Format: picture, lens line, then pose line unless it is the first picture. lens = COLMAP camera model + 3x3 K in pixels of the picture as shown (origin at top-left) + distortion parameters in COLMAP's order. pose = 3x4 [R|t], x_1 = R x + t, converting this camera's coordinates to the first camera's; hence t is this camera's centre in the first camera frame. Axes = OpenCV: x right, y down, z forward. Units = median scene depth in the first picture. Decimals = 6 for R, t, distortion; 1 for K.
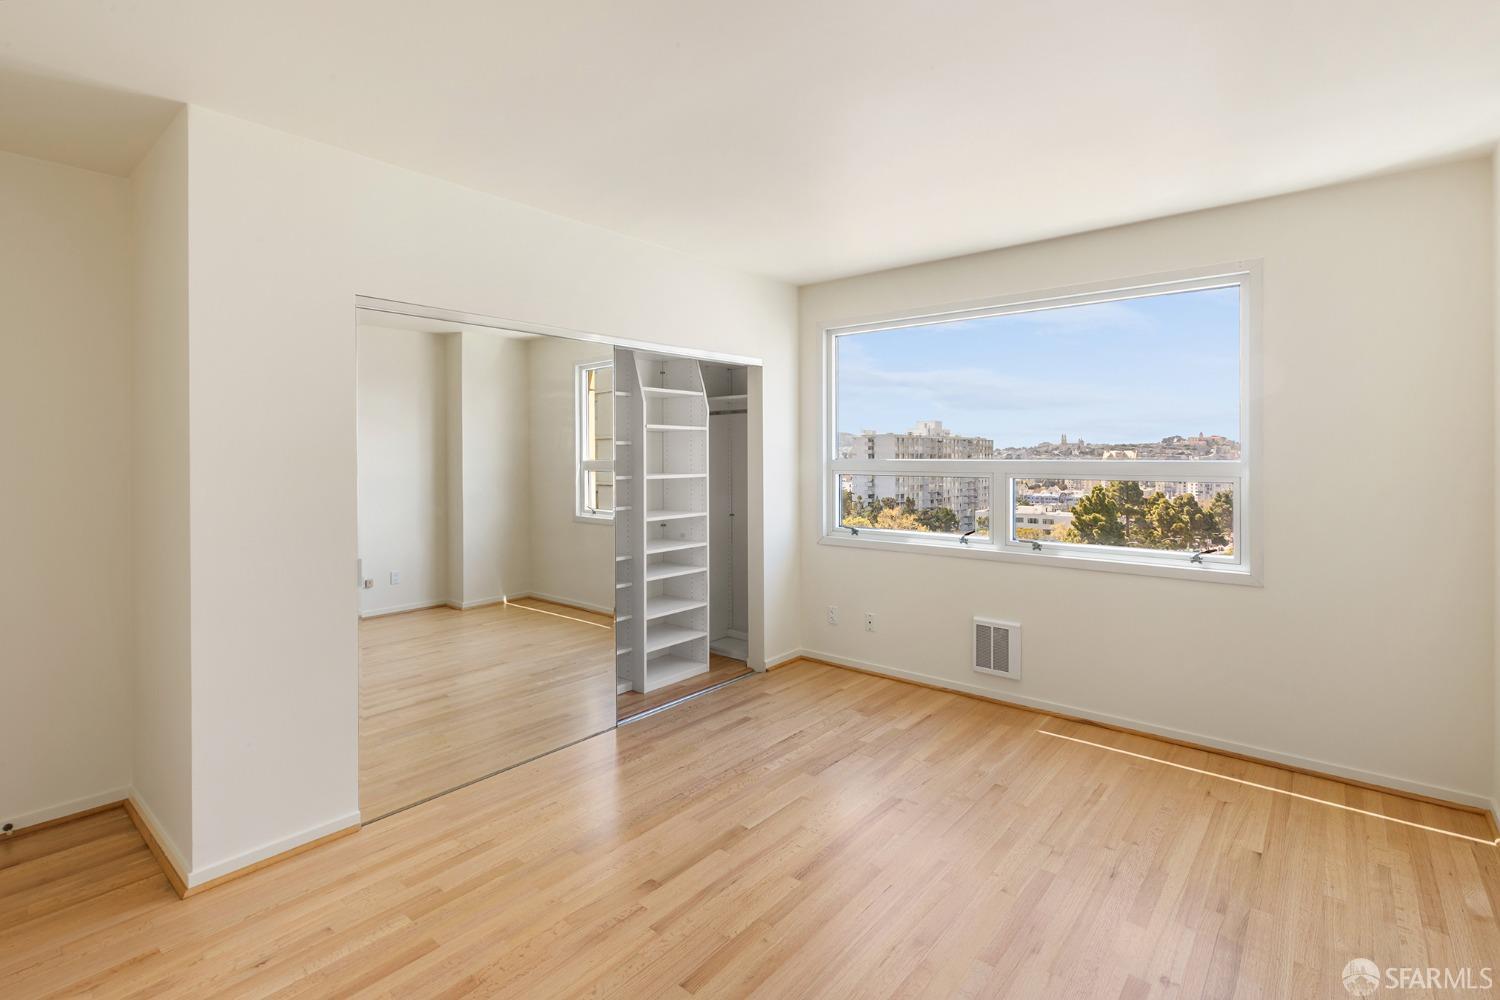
lens RADIAL K [[691.3, 0, 773.6], [0, 691.3, 462.5], [0, 0, 1]] dist [0.001442, 0.000075]
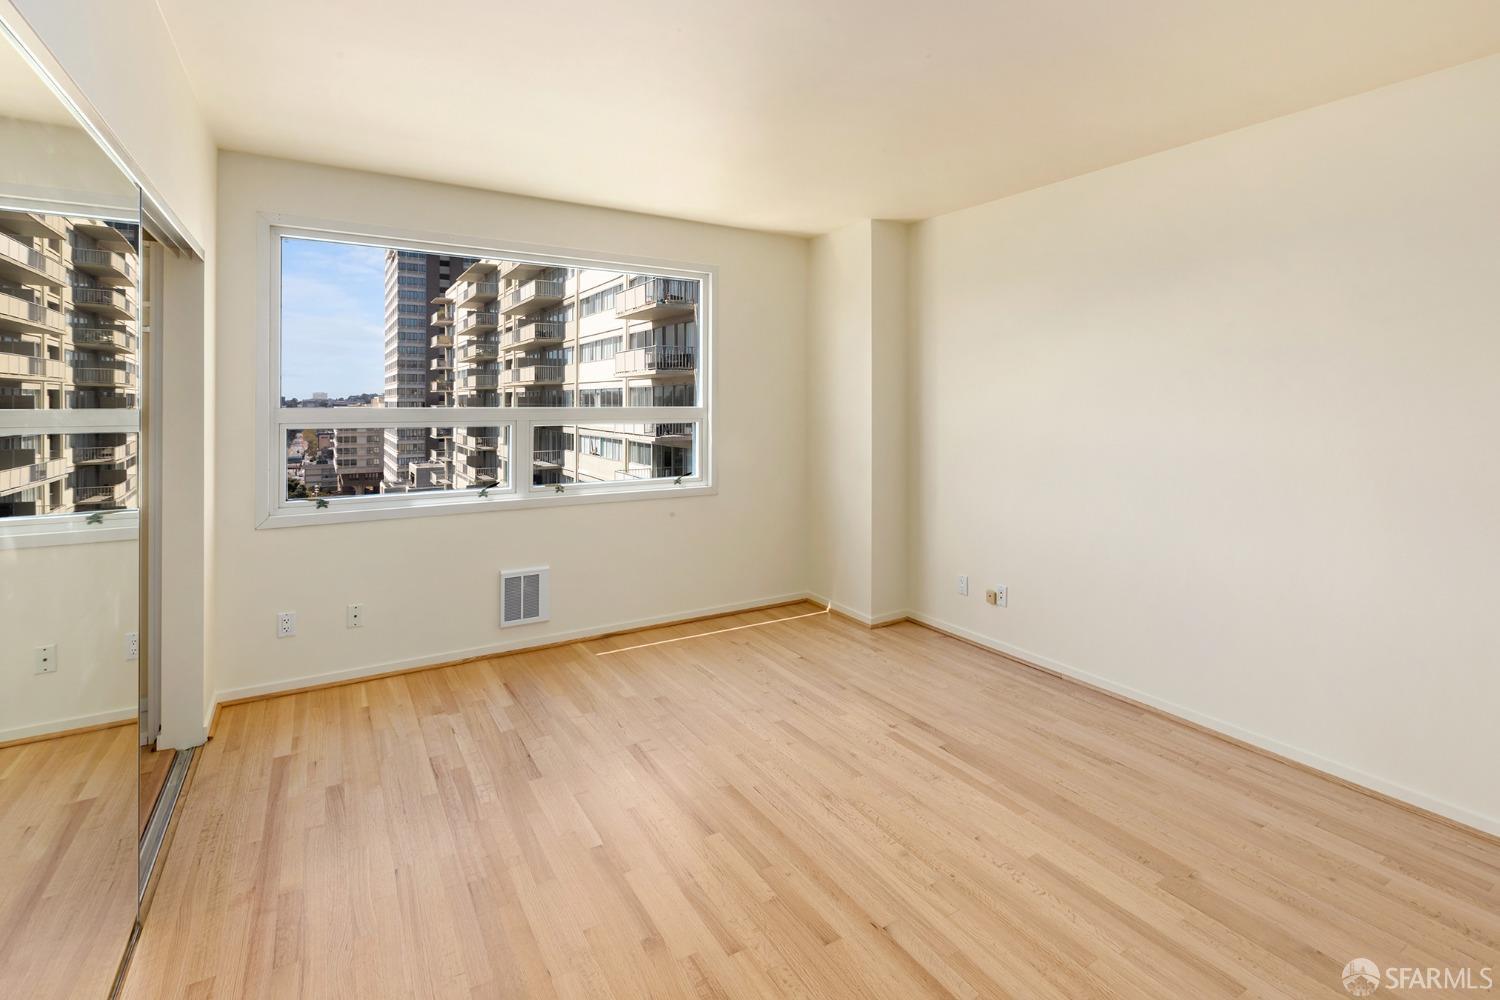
lens RADIAL K [[702.1, 0, 741.5], [0, 702.1, 402.4], [0, 0, 1]] dist [0.002045, 0.000486]
pose [[0.341028, 0.002524, 0.940050, -0.541156], [0.007256, 0.999960, -0.005317, -0.003482], [-0.940025, 0.008634, 0.340996, 0.372788]]
